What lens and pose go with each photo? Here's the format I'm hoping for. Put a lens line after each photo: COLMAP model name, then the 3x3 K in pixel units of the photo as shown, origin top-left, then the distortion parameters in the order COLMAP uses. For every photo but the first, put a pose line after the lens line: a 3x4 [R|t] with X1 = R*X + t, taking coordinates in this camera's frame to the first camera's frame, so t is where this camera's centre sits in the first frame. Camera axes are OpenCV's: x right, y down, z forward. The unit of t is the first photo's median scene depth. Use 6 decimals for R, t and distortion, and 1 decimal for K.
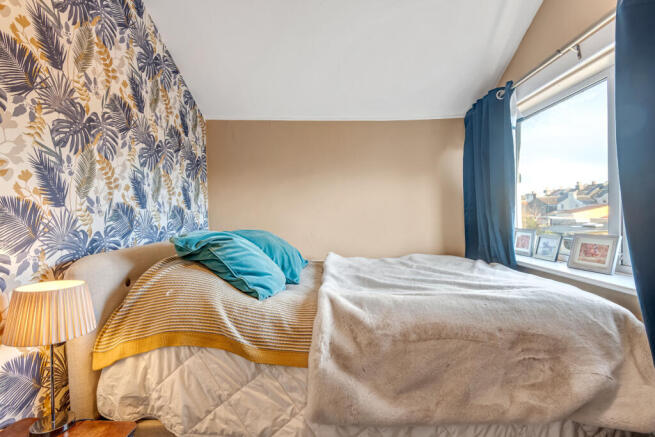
lens RADIAL K [[313.6, 0, 327.5], [0, 313.6, 218.5], [0, 0, 1]] dist [0.000525, -0.012686]
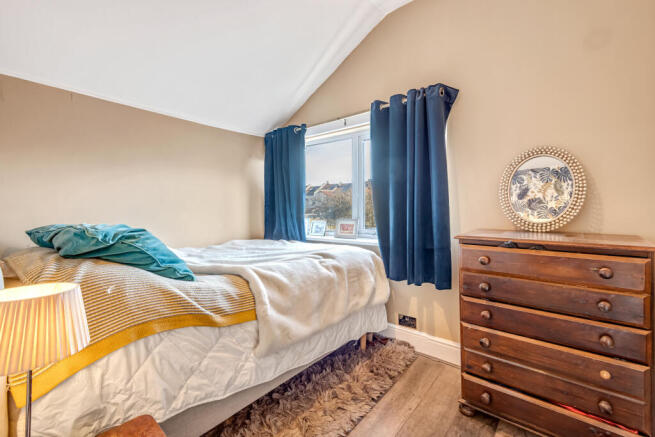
lens RADIAL K [[299.6, 0, 324.3], [0, 299.6, 214.1], [0, 0, 1]] dist [0.025549, -0.011405]
pose [[0.621793, -0.006053, 0.783158, -0.868793], [0.004789, 0.999981, 0.003926, 0.017617], [-0.783167, 0.001309, 0.621810, -0.037724]]
